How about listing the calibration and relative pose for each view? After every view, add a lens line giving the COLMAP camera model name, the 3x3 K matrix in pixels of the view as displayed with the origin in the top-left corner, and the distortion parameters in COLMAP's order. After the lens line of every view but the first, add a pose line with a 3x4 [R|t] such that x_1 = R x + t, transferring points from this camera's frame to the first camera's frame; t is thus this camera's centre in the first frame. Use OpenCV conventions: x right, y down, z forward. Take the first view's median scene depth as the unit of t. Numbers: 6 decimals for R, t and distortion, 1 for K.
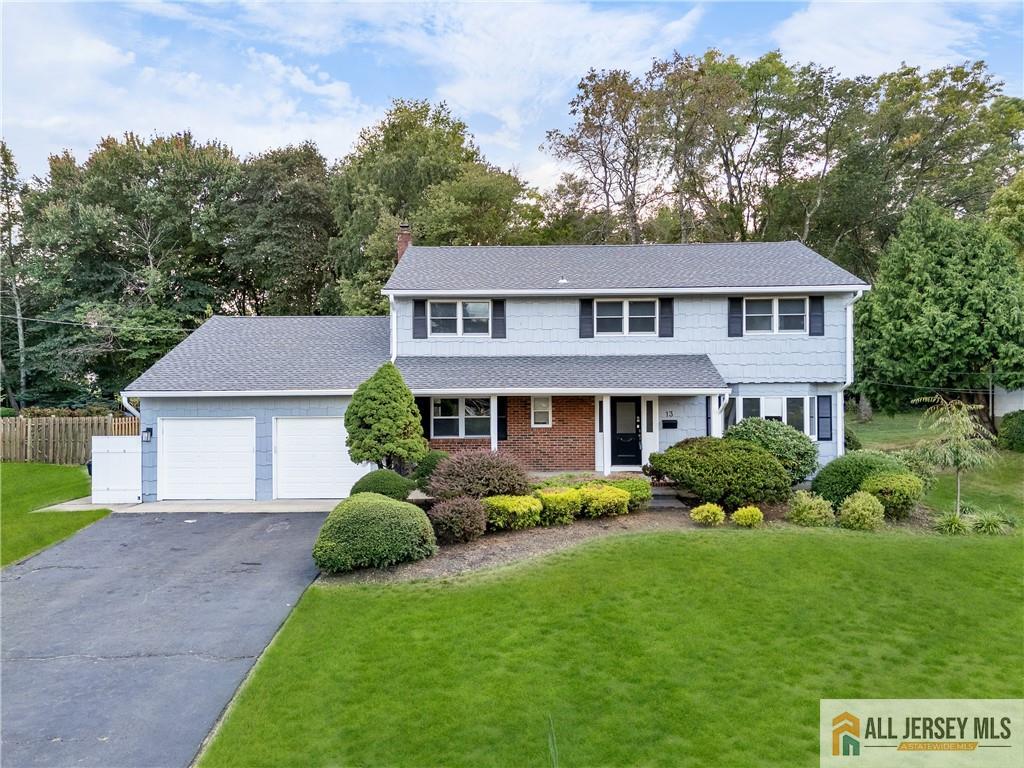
lens RADIAL K [[750.6, 0, 516.4], [0, 750.6, 384.2], [0, 0, 1]] dist [0.079209, -0.077356]
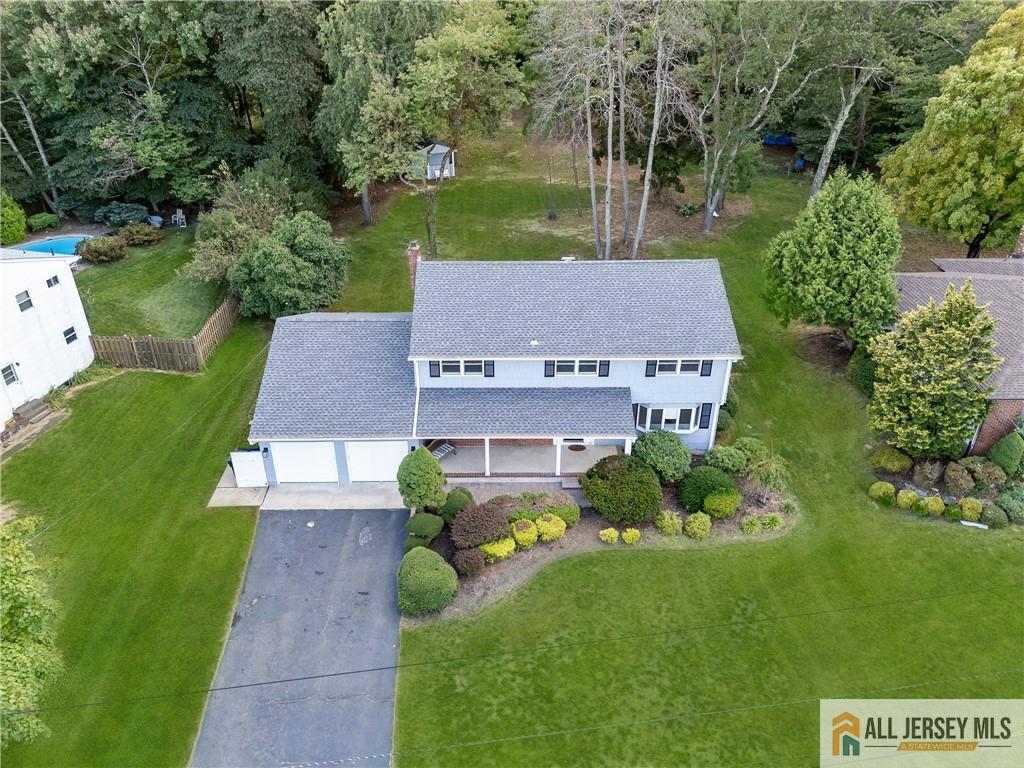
lens RADIAL K [[750.6, 0, 516.4], [0, 750.6, 384.2], [0, 0, 1]] dist [0.079209, -0.077356]
pose [[0.999817, 0.000509, 0.019106, 0.002182], [-0.010199, 0.859618, 0.510836, -0.915707], [-0.016164, -0.510938, 0.859466, -0.297305]]
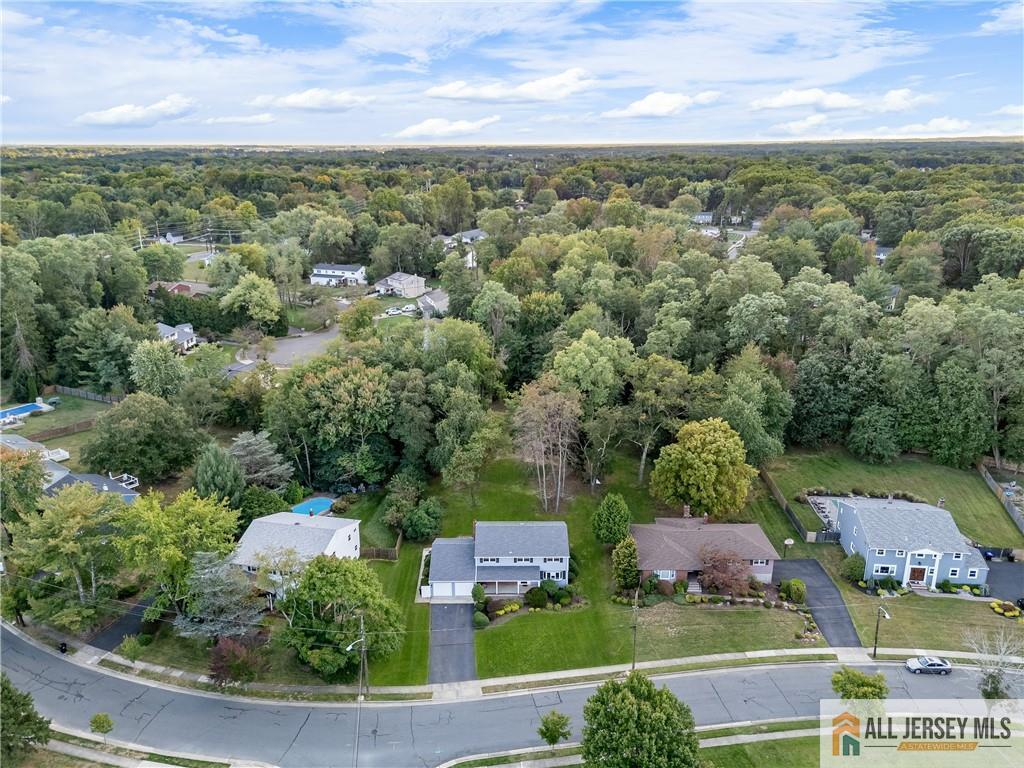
lens RADIAL K [[750.6, 0, 516.4], [0, 750.6, 384.2], [0, 0, 1]] dist [0.079209, -0.077356]
pose [[0.999932, 0.002526, 0.011371, 0.047737], [-0.005962, 0.949632, 0.313309, -3.143206], [-0.010007, -0.313356, 0.949583, -3.839480]]
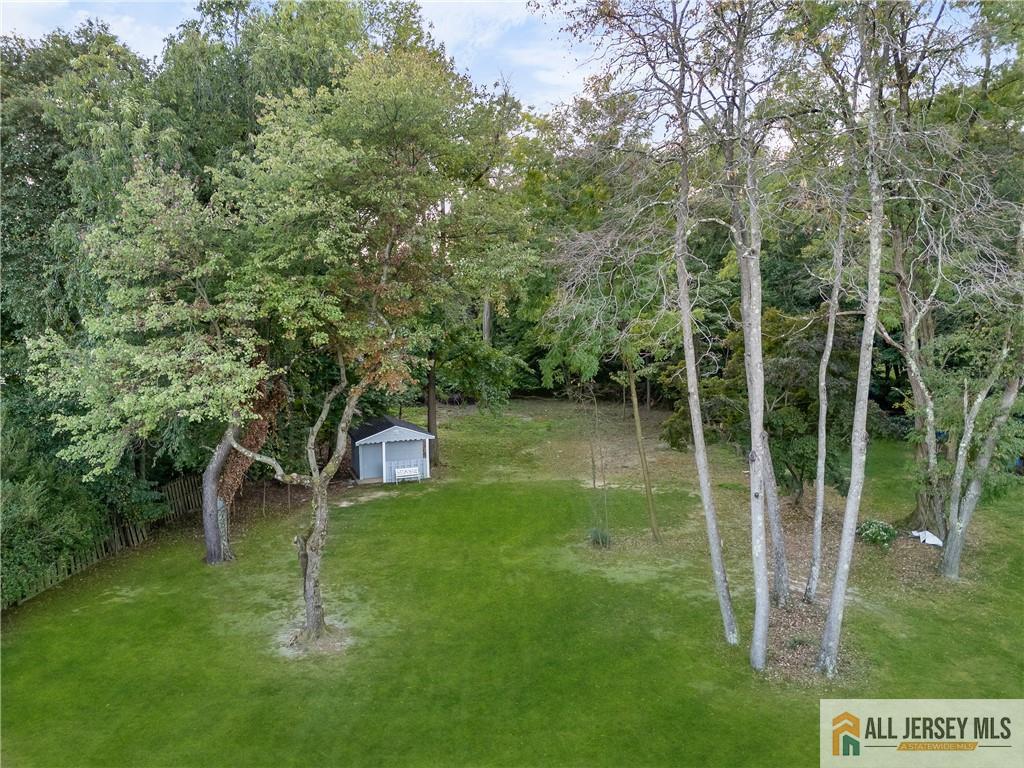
lens RADIAL K [[750.6, 0, 516.4], [0, 750.6, 384.2], [0, 0, 1]] dist [0.079209, -0.077356]
pose [[0.999795, 0.003367, -0.019982, 0.069427], [-0.001582, 0.996061, 0.088652, -0.337275], [0.020201, -0.088602, 0.995862, 1.341414]]
